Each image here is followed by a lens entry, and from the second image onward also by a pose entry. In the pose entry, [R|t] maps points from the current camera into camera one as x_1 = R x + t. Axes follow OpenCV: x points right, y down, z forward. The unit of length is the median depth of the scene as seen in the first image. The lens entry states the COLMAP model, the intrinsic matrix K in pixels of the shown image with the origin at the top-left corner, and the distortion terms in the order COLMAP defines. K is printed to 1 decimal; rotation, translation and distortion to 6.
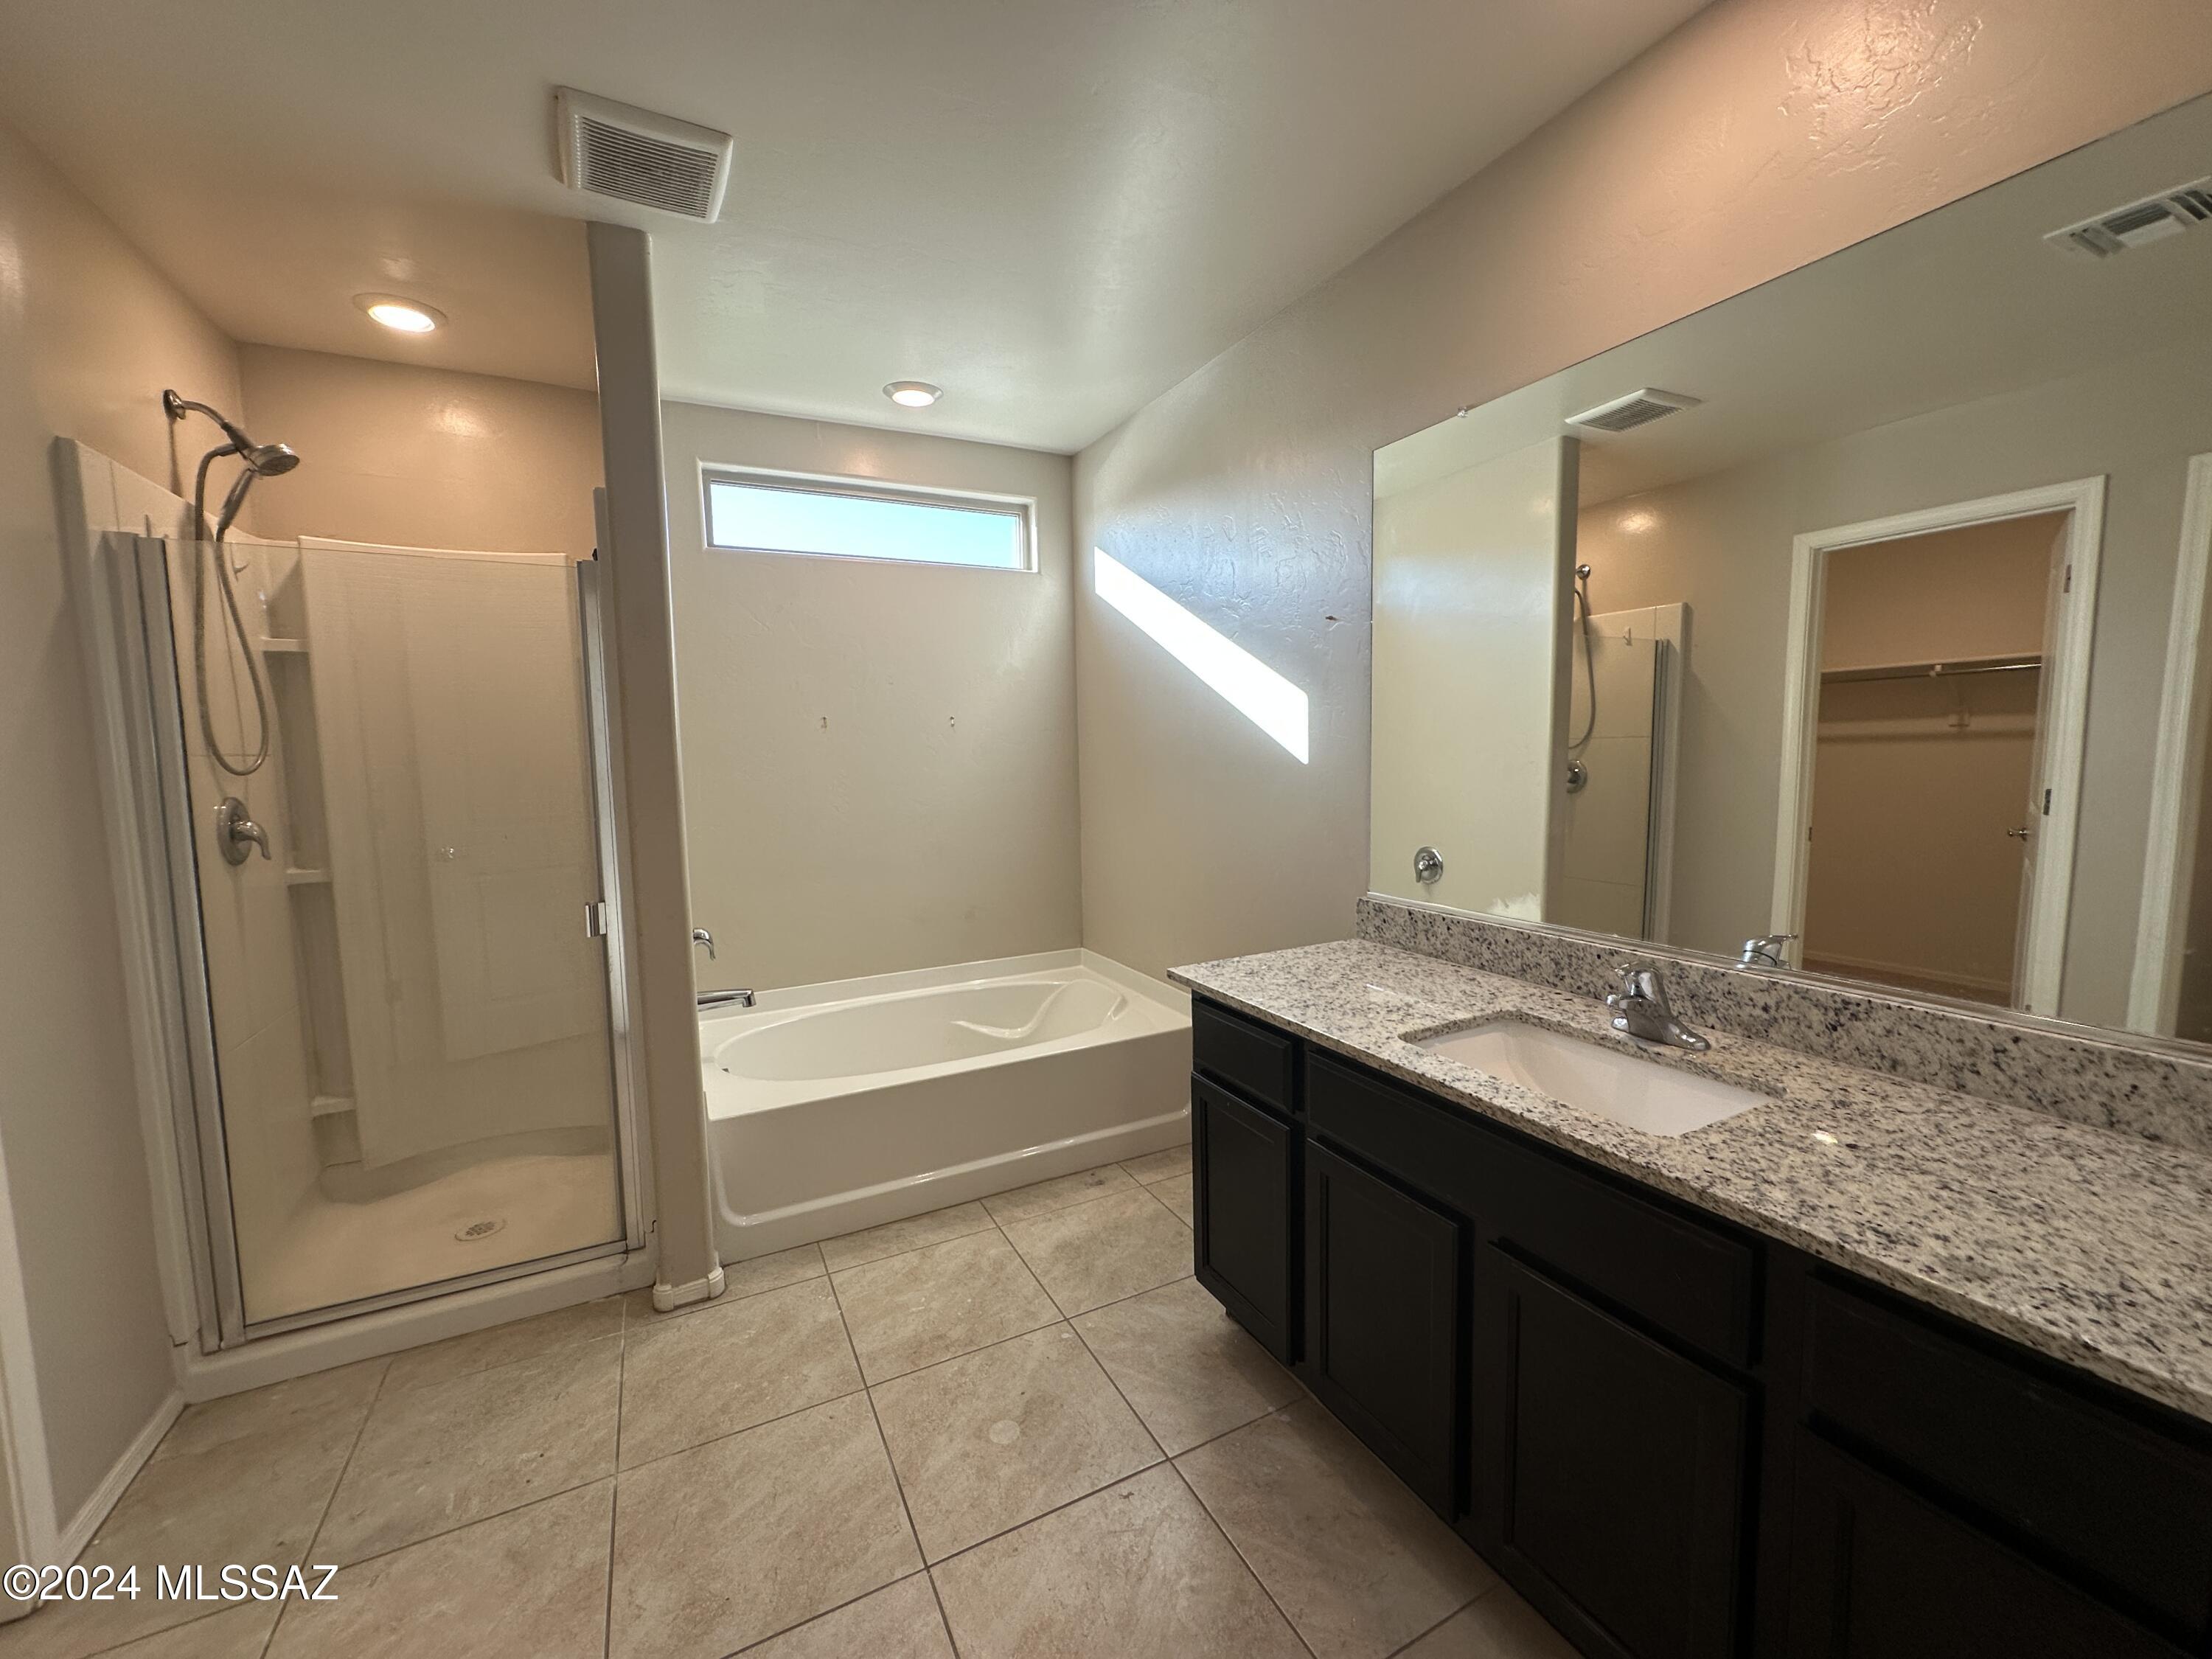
lens RADIAL K [[884.5, 0, 1113.9], [0, 884.5, 830.3], [0, 0, 1]] dist [-0.004968, 0.001394]
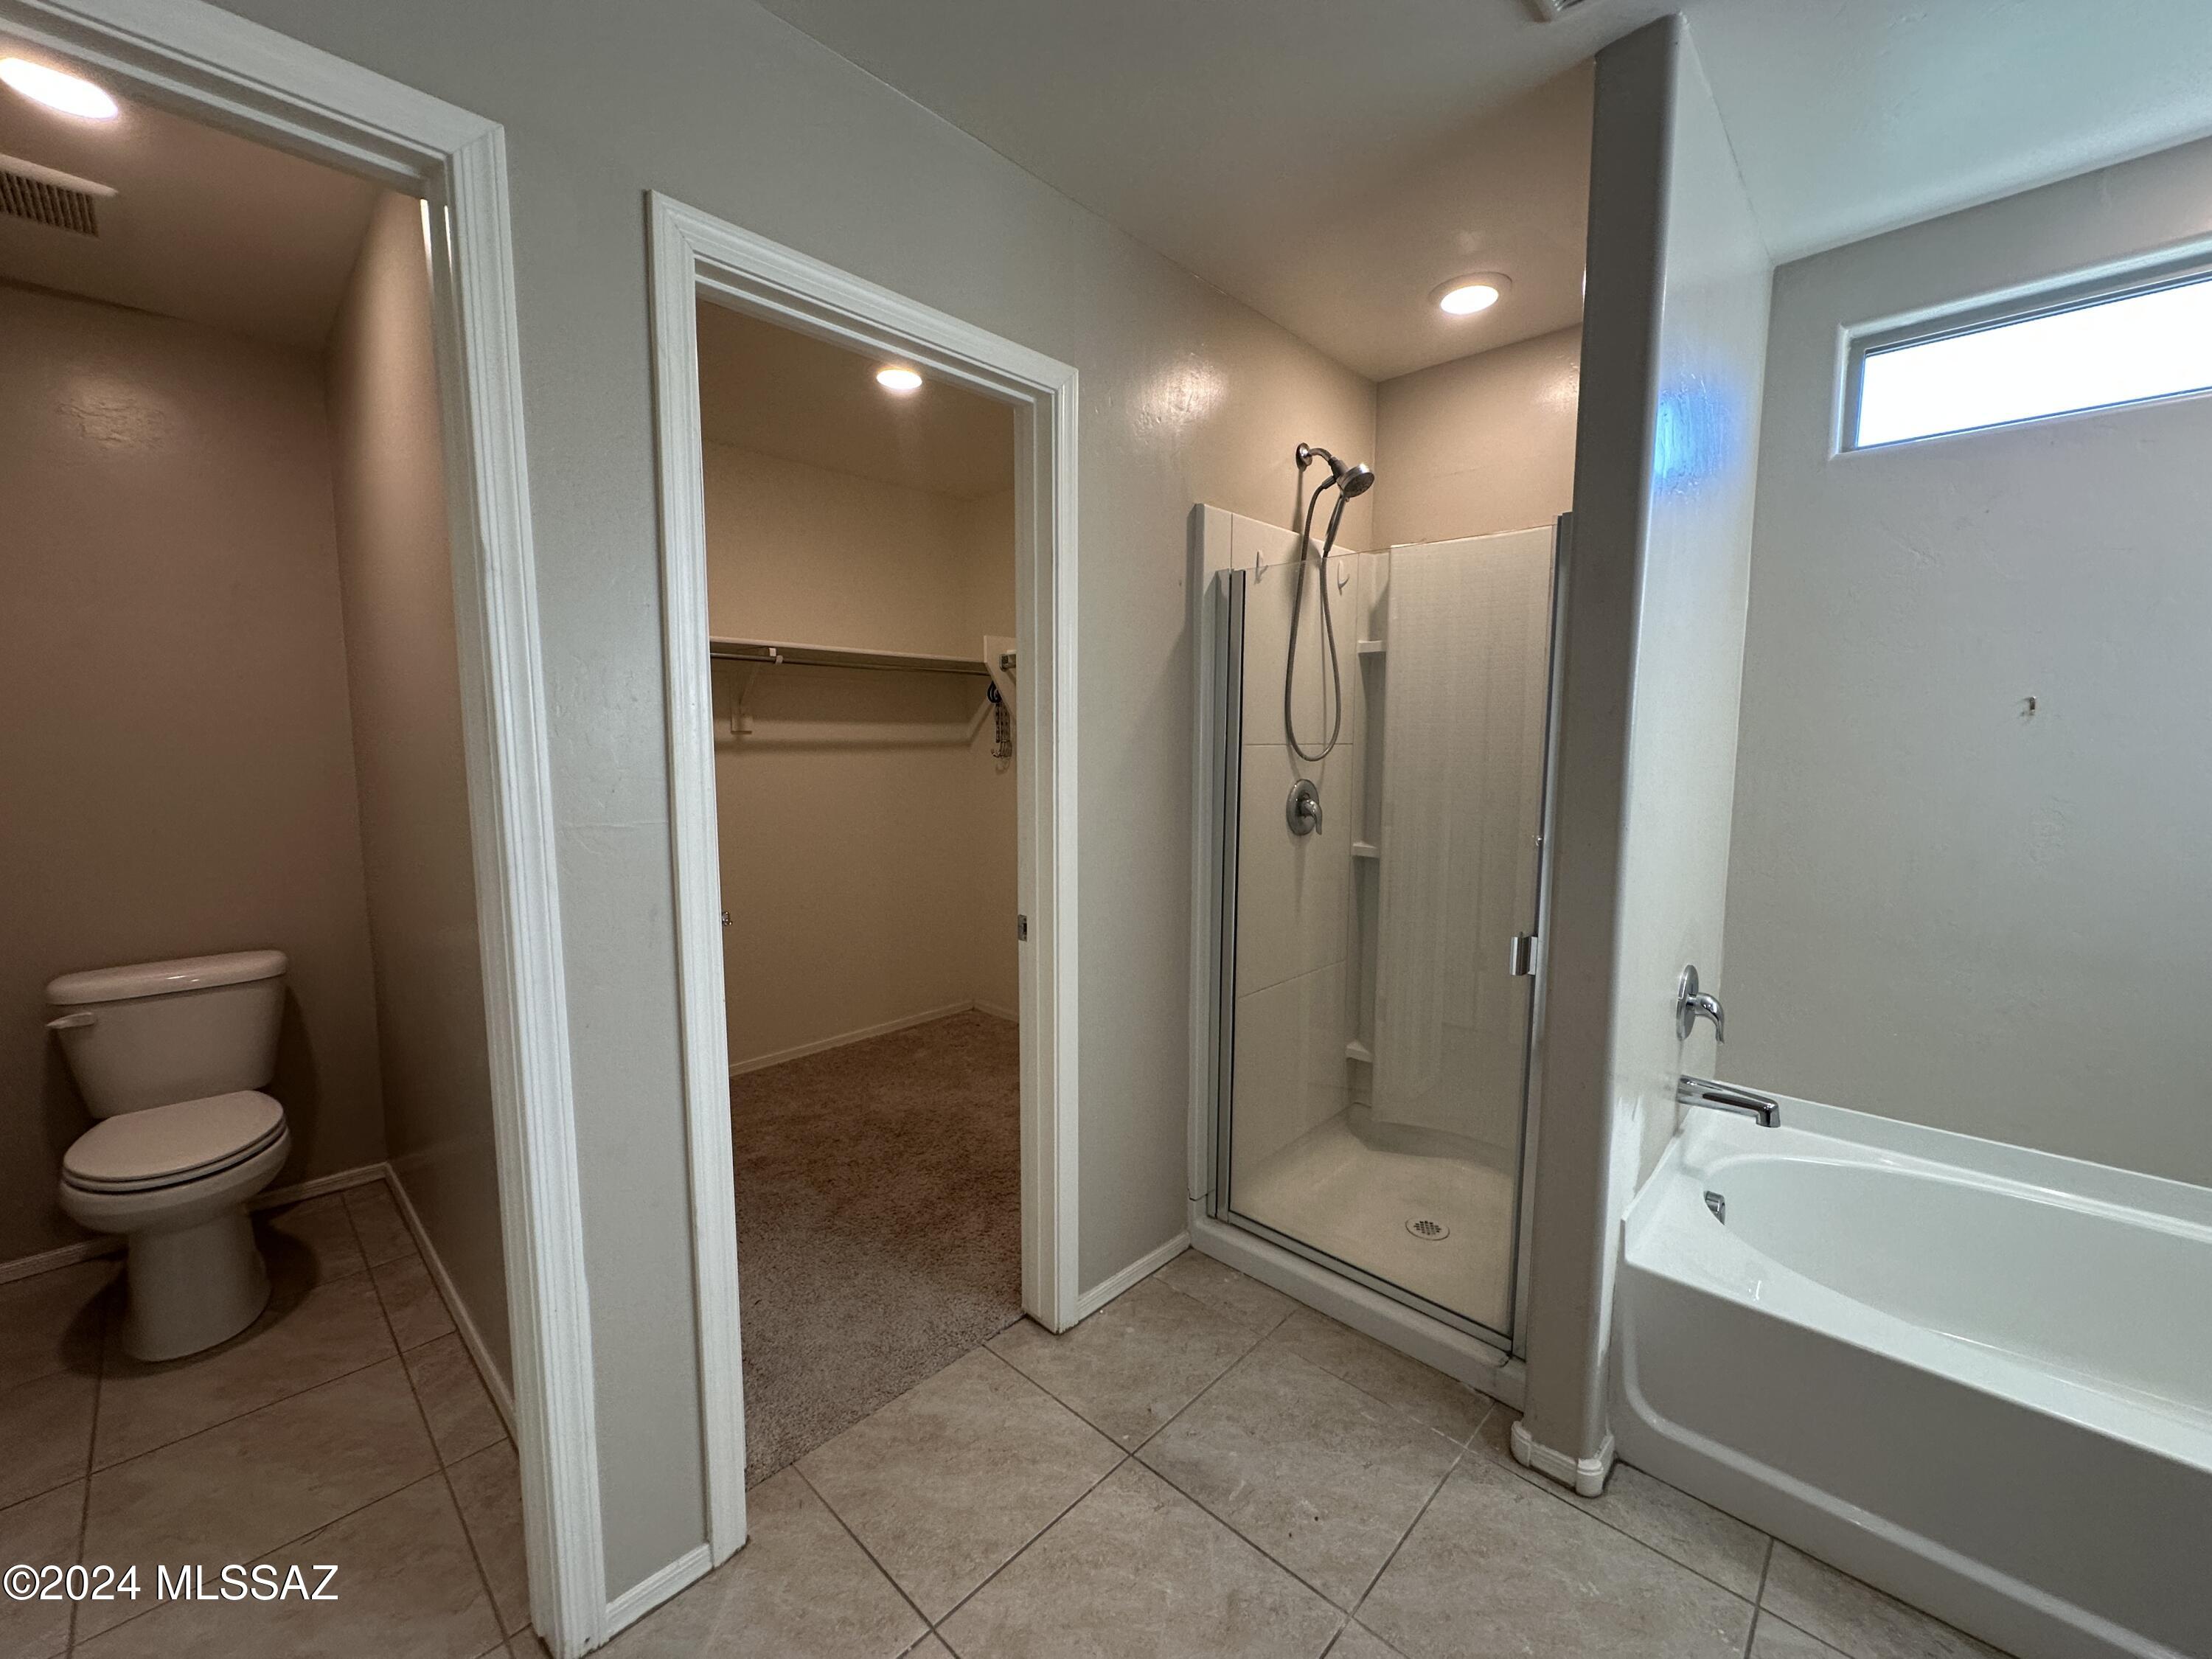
lens RADIAL K [[884.5, 0, 1098.9], [0, 884.5, 829.6], [0, 0, 1]] dist [-0.004968, 0.001394]
pose [[0.324960, 0.115763, -0.938616, 0.044960], [-0.098161, 0.991248, 0.088270, -0.048340], [0.940620, 0.063452, 0.333479, 0.345694]]
